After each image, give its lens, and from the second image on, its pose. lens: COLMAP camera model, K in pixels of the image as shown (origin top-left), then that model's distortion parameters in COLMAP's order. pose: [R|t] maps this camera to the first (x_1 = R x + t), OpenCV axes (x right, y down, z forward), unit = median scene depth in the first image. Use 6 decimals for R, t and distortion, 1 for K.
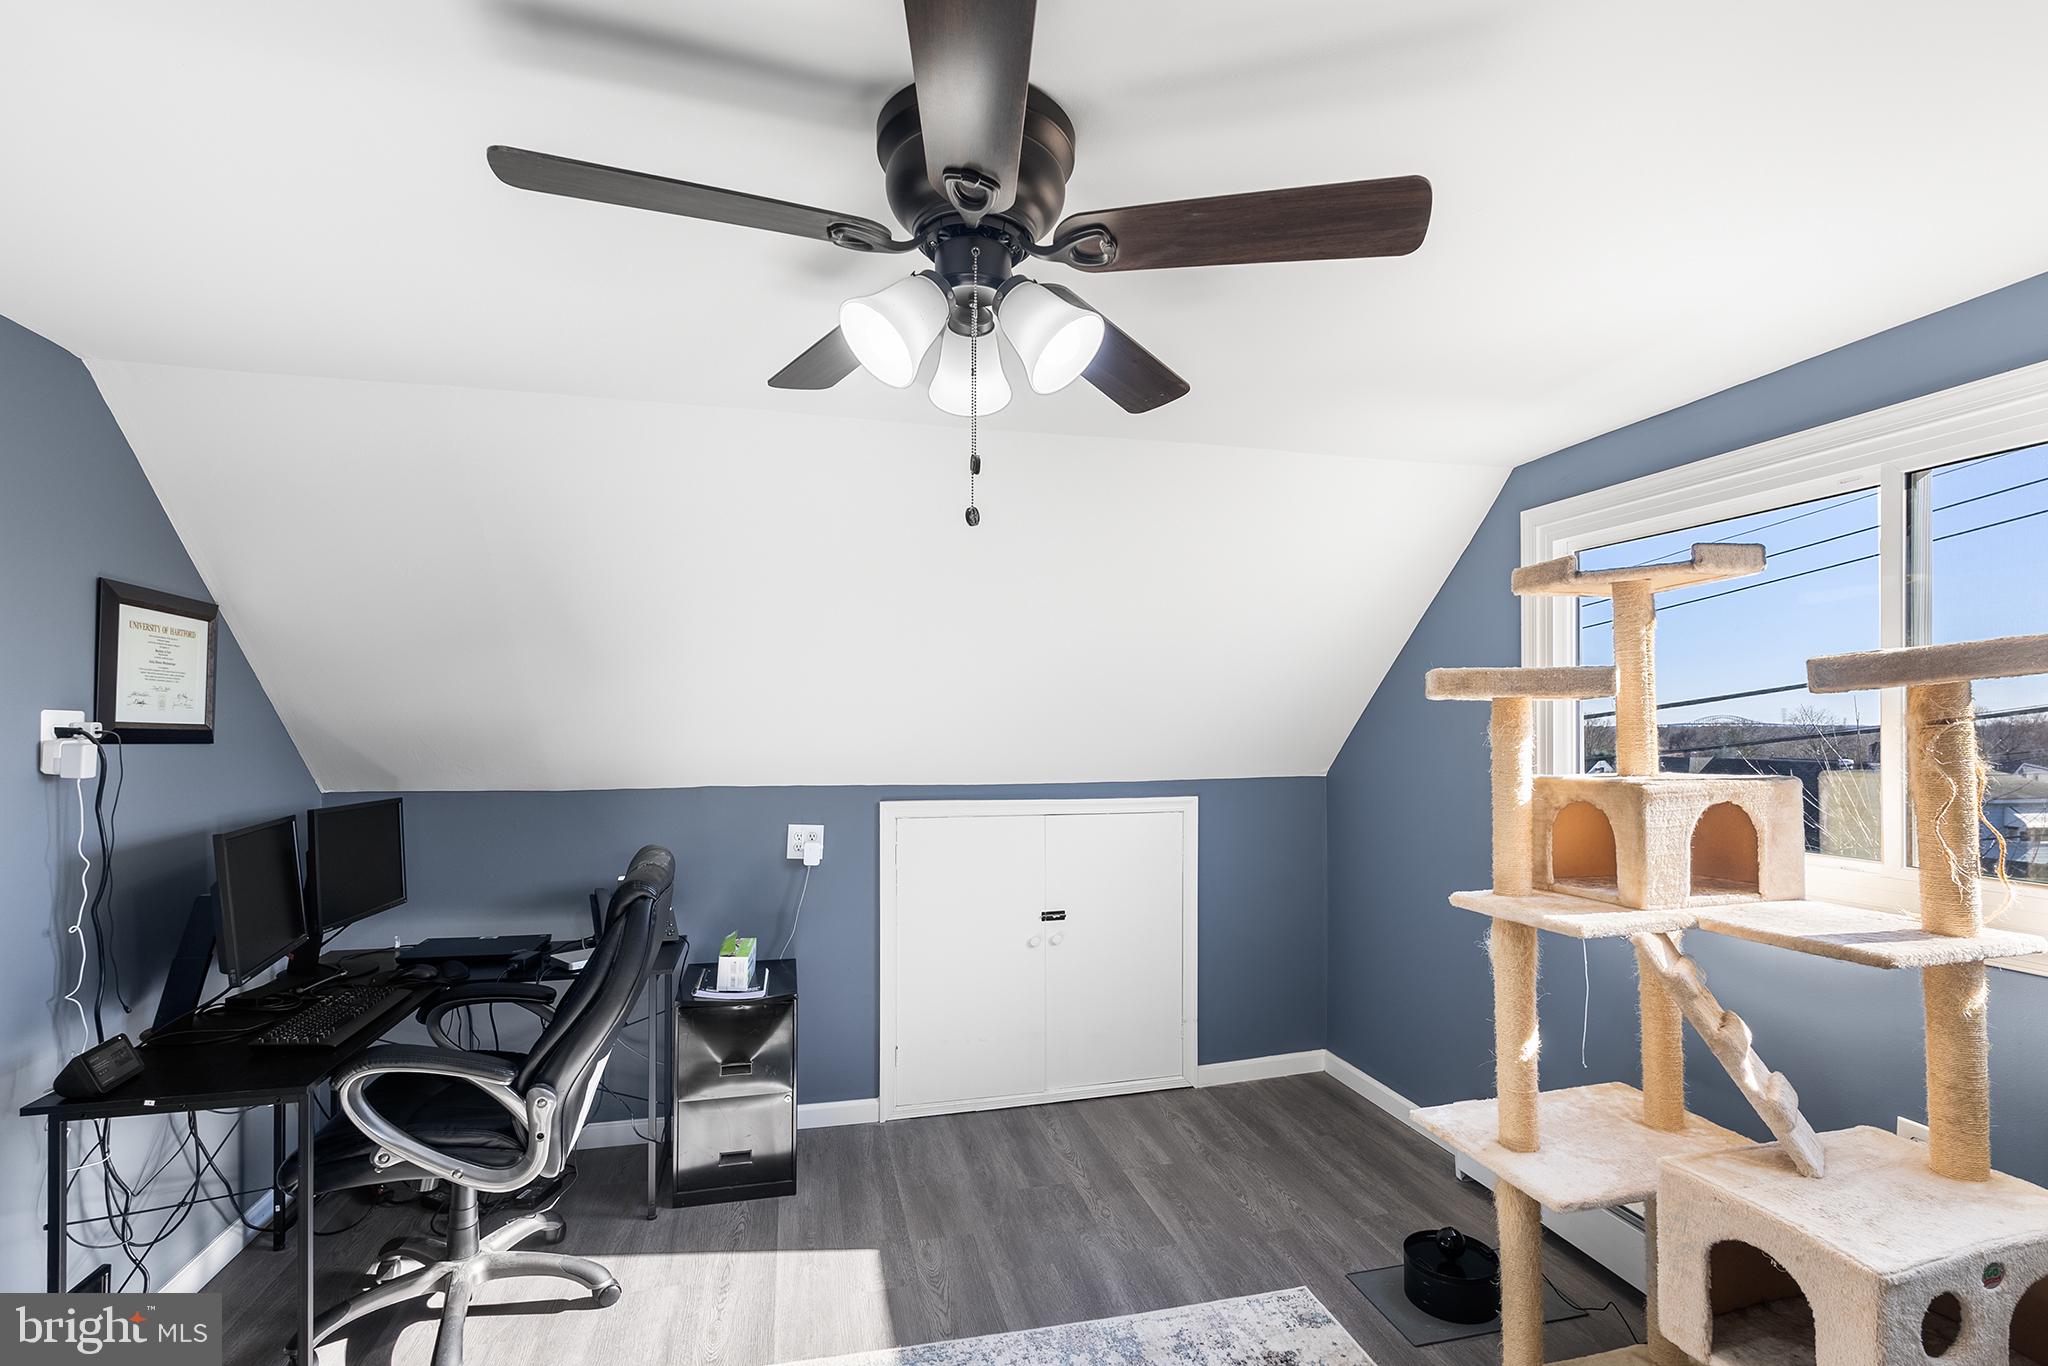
lens RADIAL K [[944.2, 0, 1021.4], [0, 944.2, 709.9], [0, 0, 1]] dist [-0.000875, 0.000113]
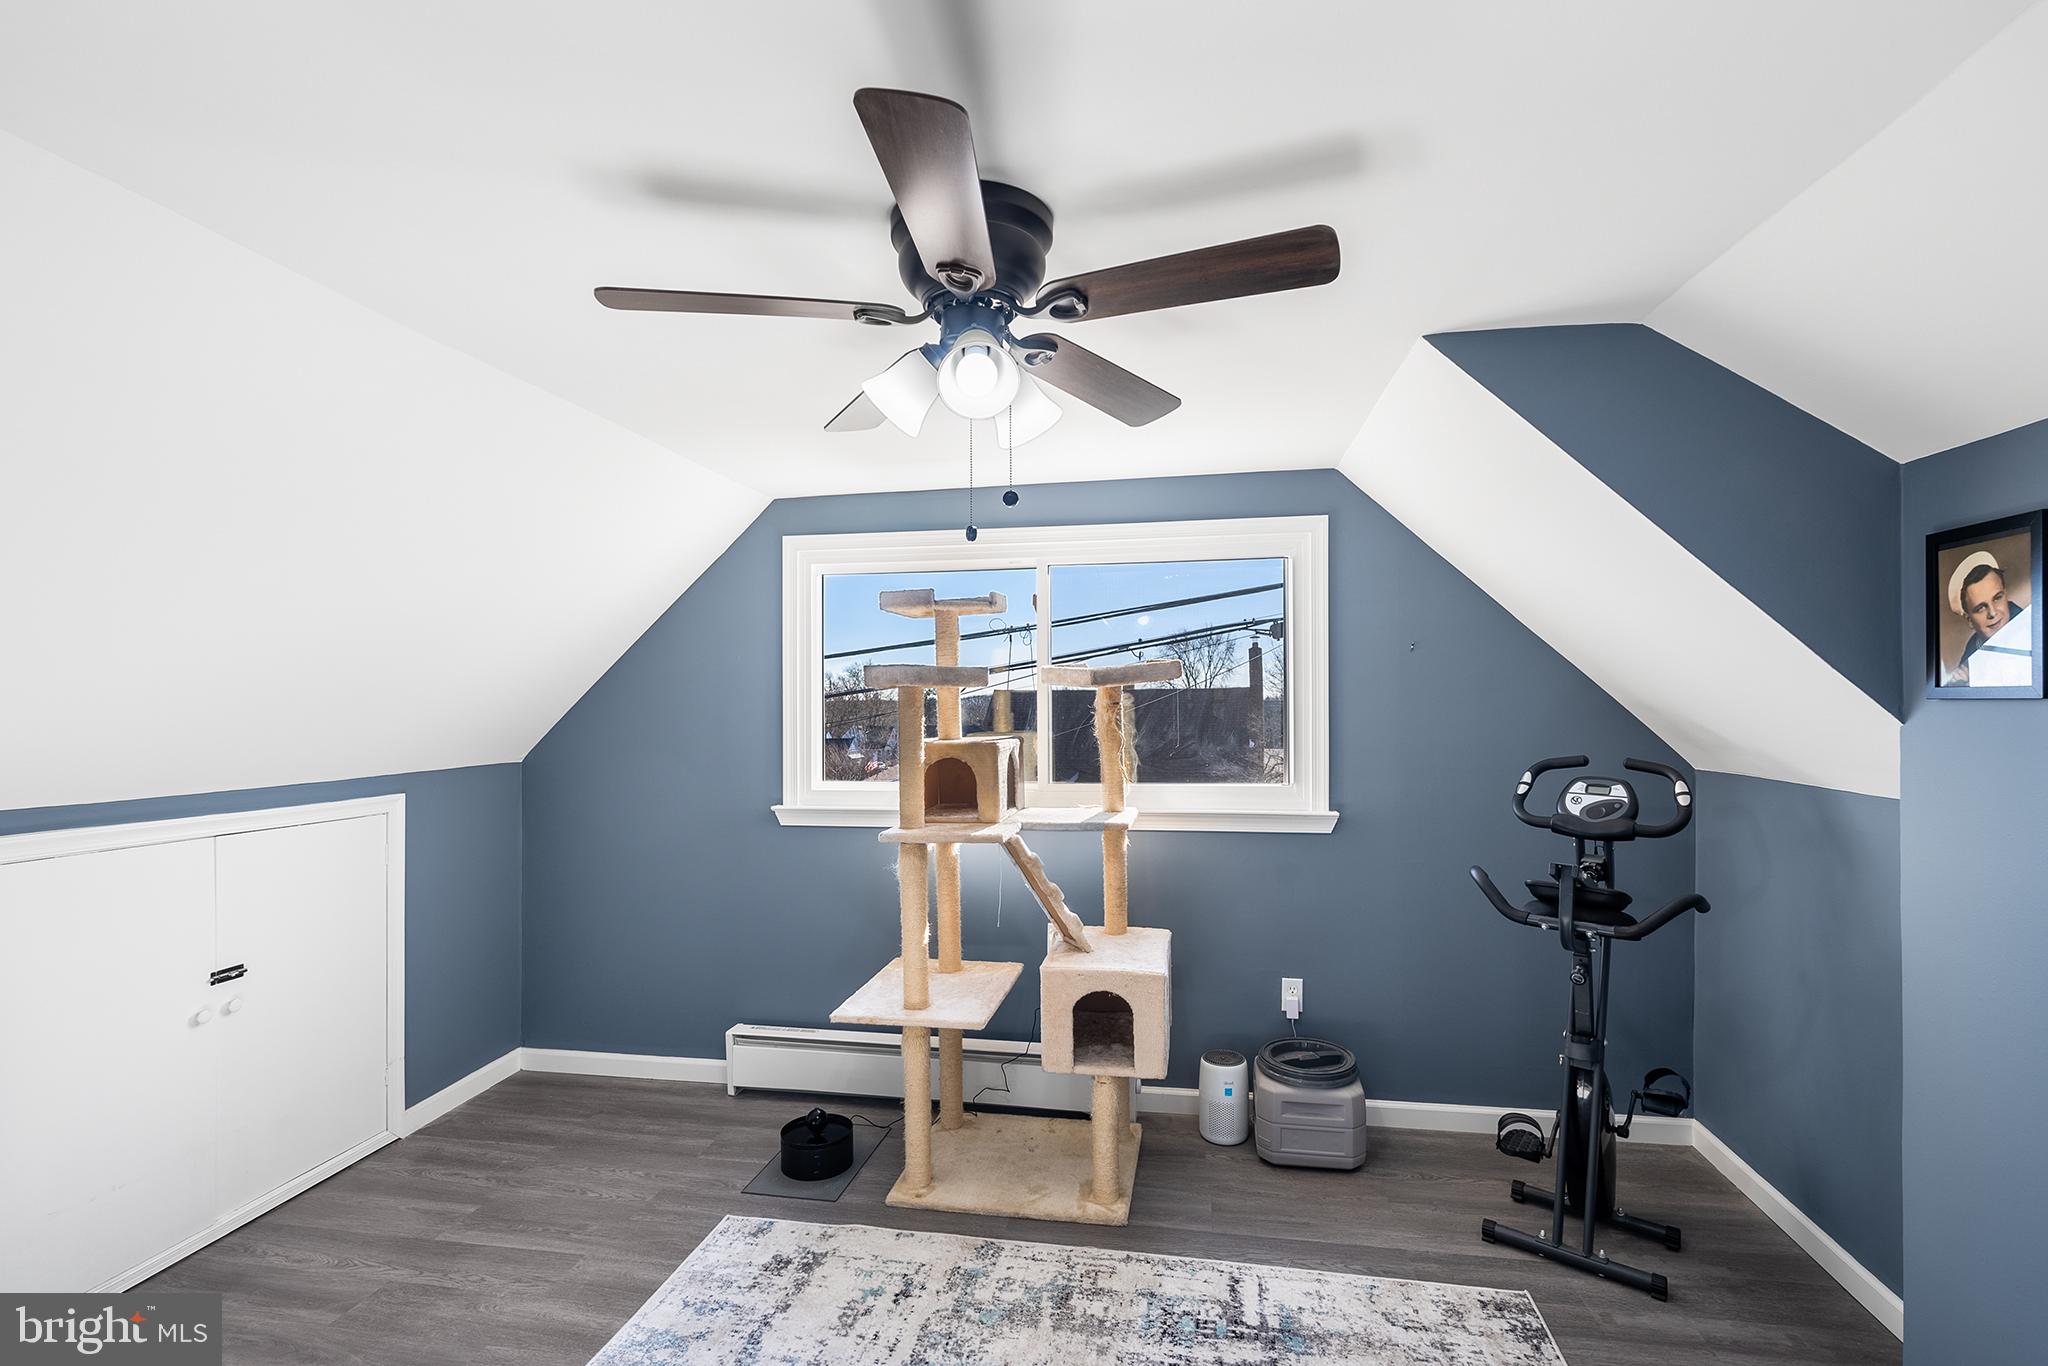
lens RADIAL K [[959.5, 0, 1024.0], [0, 959.5, 683.0], [0, 0, 1]] dist [-0.003851, -0.000264]
pose [[0.416881, 0.017434, 0.908794, -0.479193], [-0.008825, 0.999847, -0.015132, 0.000972], [-0.908918, -0.001712, 0.416971, 0.177776]]
